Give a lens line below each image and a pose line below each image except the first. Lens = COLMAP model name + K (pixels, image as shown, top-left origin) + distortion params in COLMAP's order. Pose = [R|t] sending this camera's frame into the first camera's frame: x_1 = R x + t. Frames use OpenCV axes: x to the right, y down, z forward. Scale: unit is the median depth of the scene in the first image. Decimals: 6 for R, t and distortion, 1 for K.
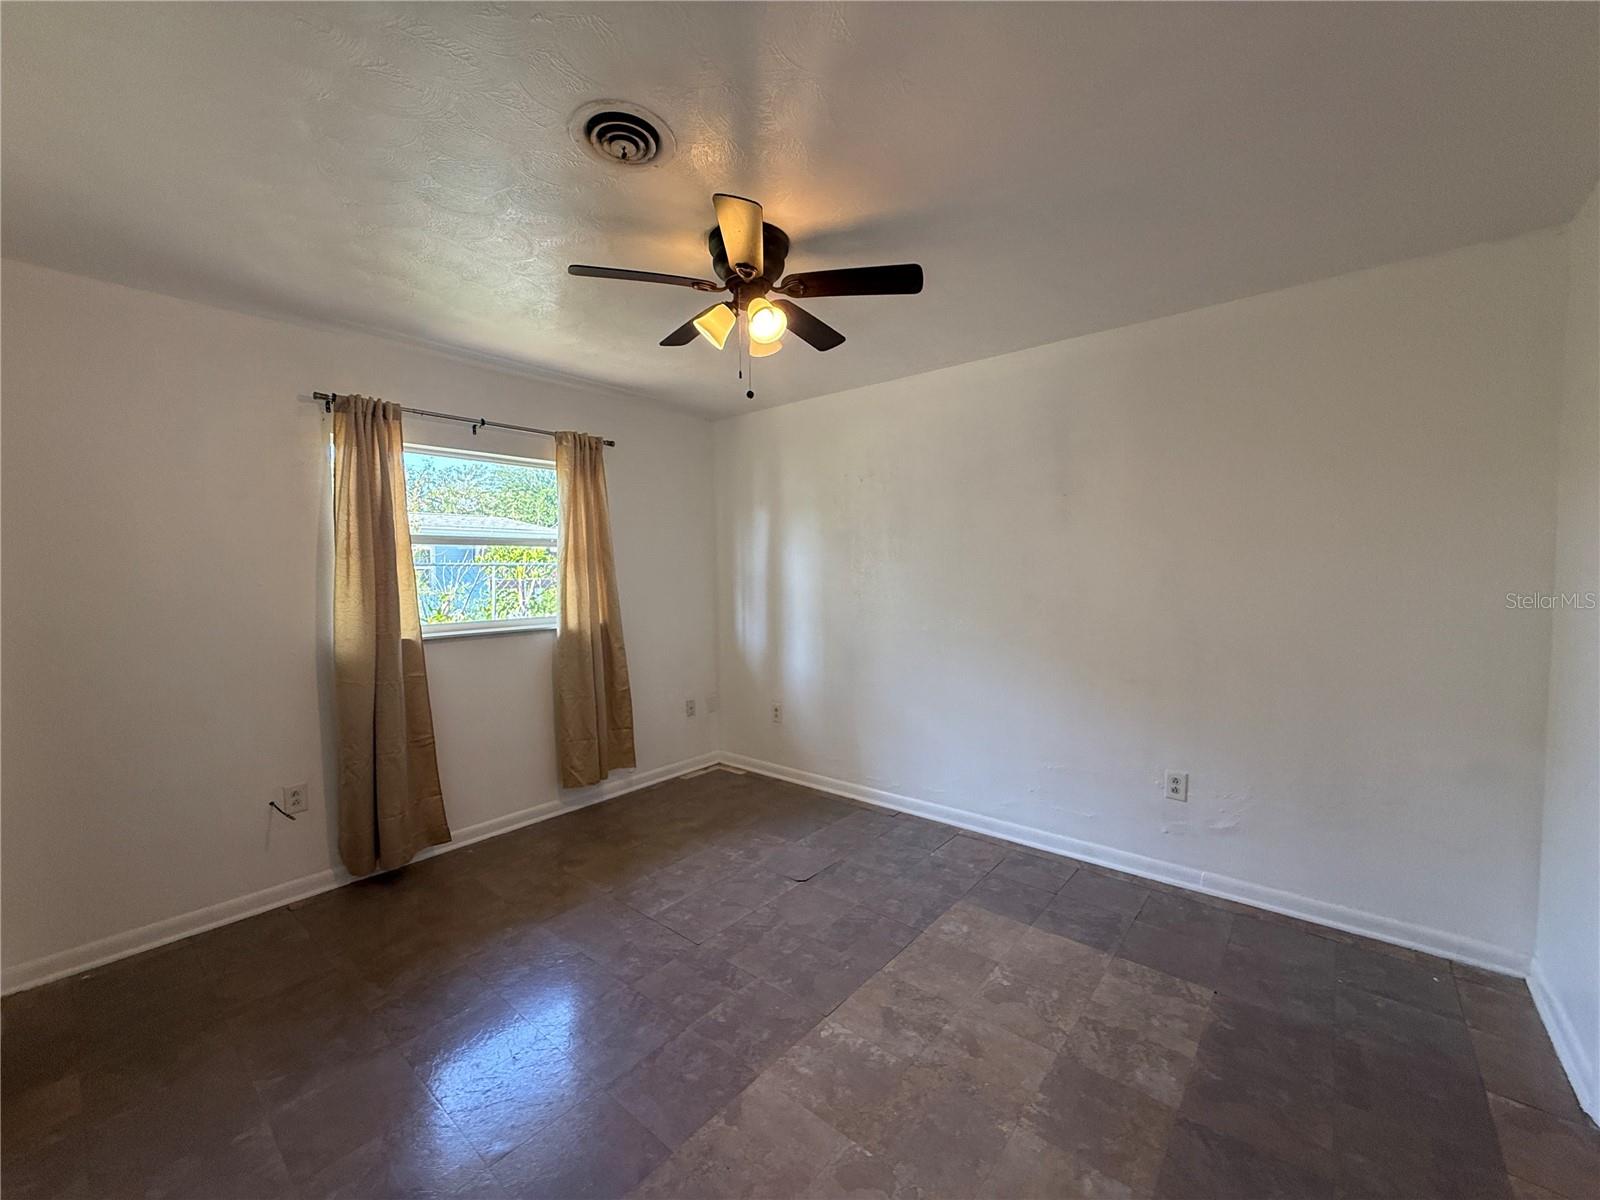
lens RADIAL K [[637.2, 0, 778.9], [0, 637.2, 609.0], [0, 0, 1]] dist [-0.000961, 0.000798]
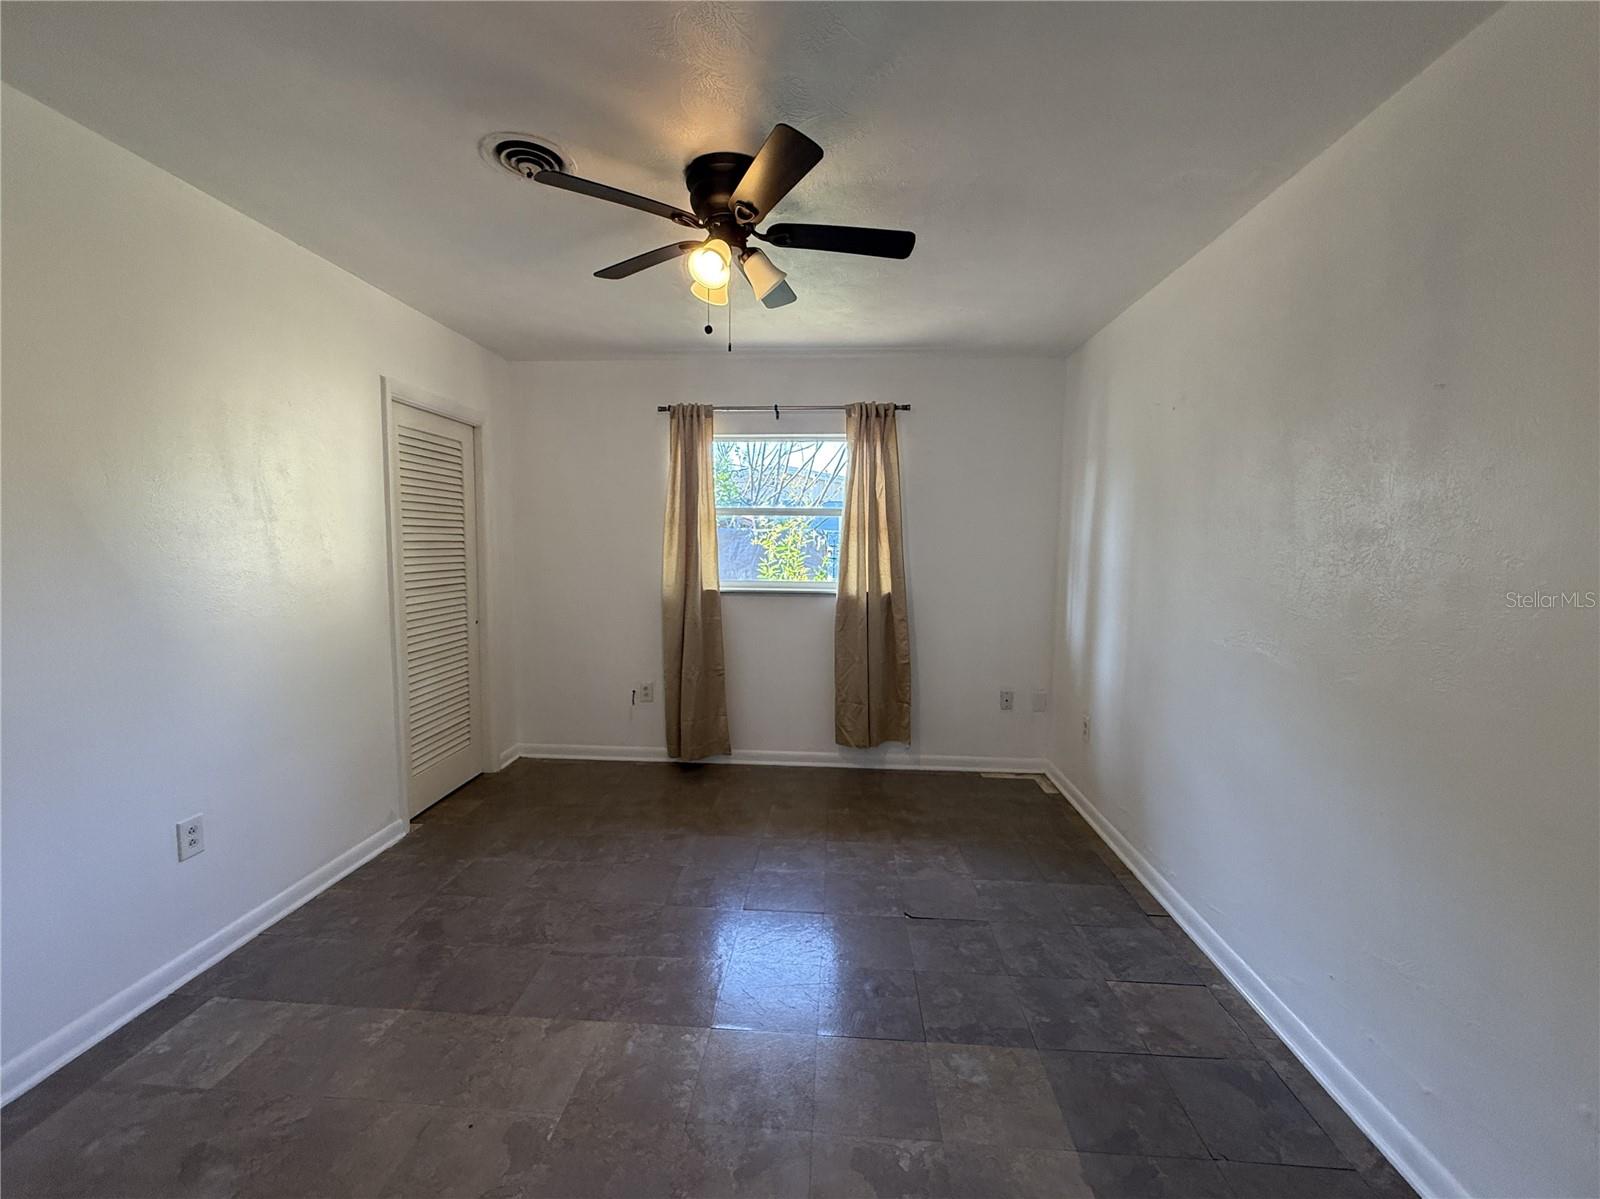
lens RADIAL K [[637.2, 0, 790.1], [0, 637.2, 604.6], [0, 0, 1]] dist [-0.000961, 0.000798]
pose [[0.604334, 0.095721, -0.790960, 0.482963], [-0.067196, 0.995343, 0.069114, -0.020235], [0.793892, 0.011382, 0.607952, 0.316818]]
